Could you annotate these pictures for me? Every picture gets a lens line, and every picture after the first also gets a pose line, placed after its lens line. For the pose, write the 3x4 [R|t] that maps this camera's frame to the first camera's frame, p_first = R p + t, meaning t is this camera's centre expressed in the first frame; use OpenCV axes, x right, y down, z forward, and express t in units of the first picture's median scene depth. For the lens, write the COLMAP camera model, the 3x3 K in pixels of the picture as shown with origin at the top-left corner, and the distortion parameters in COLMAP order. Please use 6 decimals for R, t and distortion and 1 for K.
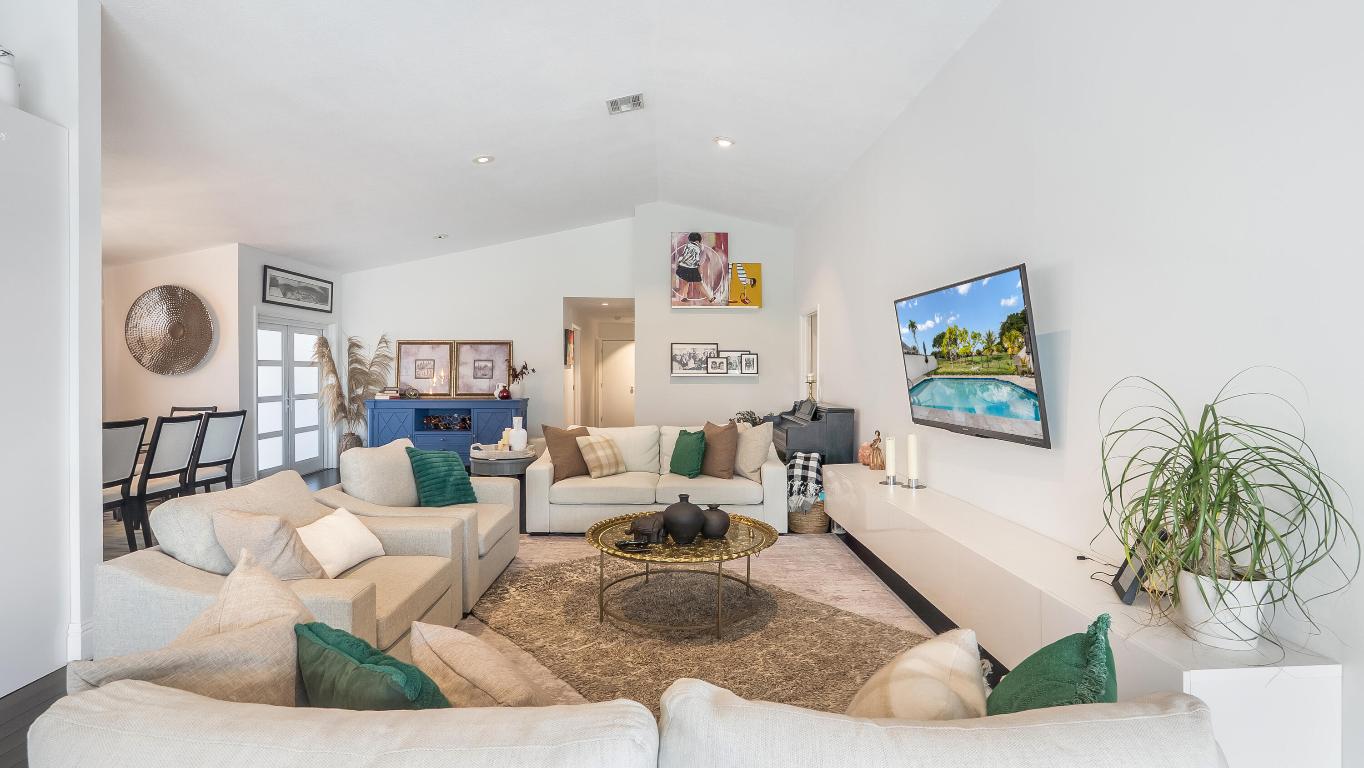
lens RADIAL K [[626.5, 0, 679.1], [0, 626.5, 379.6], [0, 0, 1]] dist [-0.009146, 0.002077]
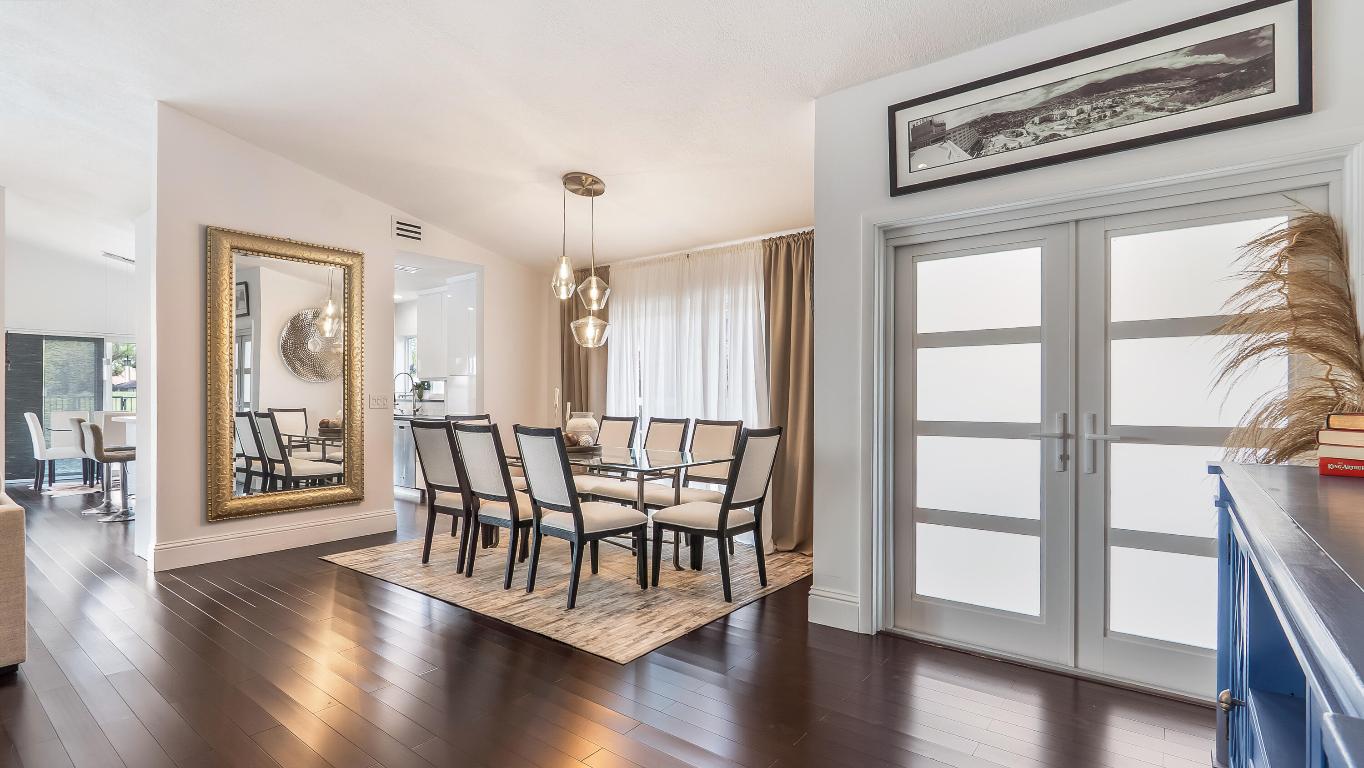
lens RADIAL K [[626.5, 0, 681.5], [0, 626.5, 387.1], [0, 0, 1]] dist [-0.009146, 0.002077]
pose [[-0.623806, -0.019180, -0.781344, -0.215584], [-0.013808, 0.999813, -0.013520, 0.012082], [0.781457, 0.002355, -0.623954, 1.007432]]
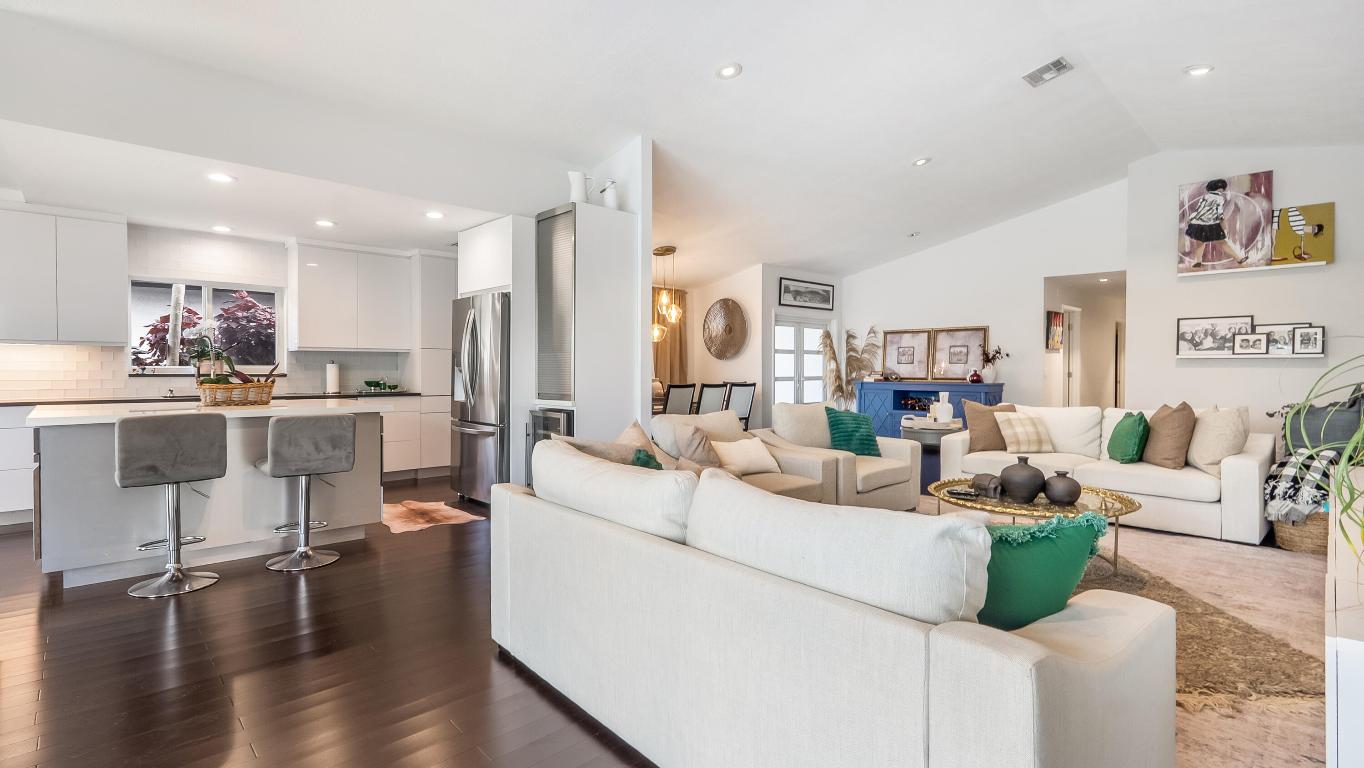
lens RADIAL K [[626.5, 0, 676.6], [0, 626.5, 377.3], [0, 0, 1]] dist [-0.009146, 0.002077]
pose [[0.667056, 0.010042, -0.744940, 0.162193], [-0.009651, 0.999942, 0.004838, 0.022024], [0.744945, 0.003962, 0.667114, -0.048109]]
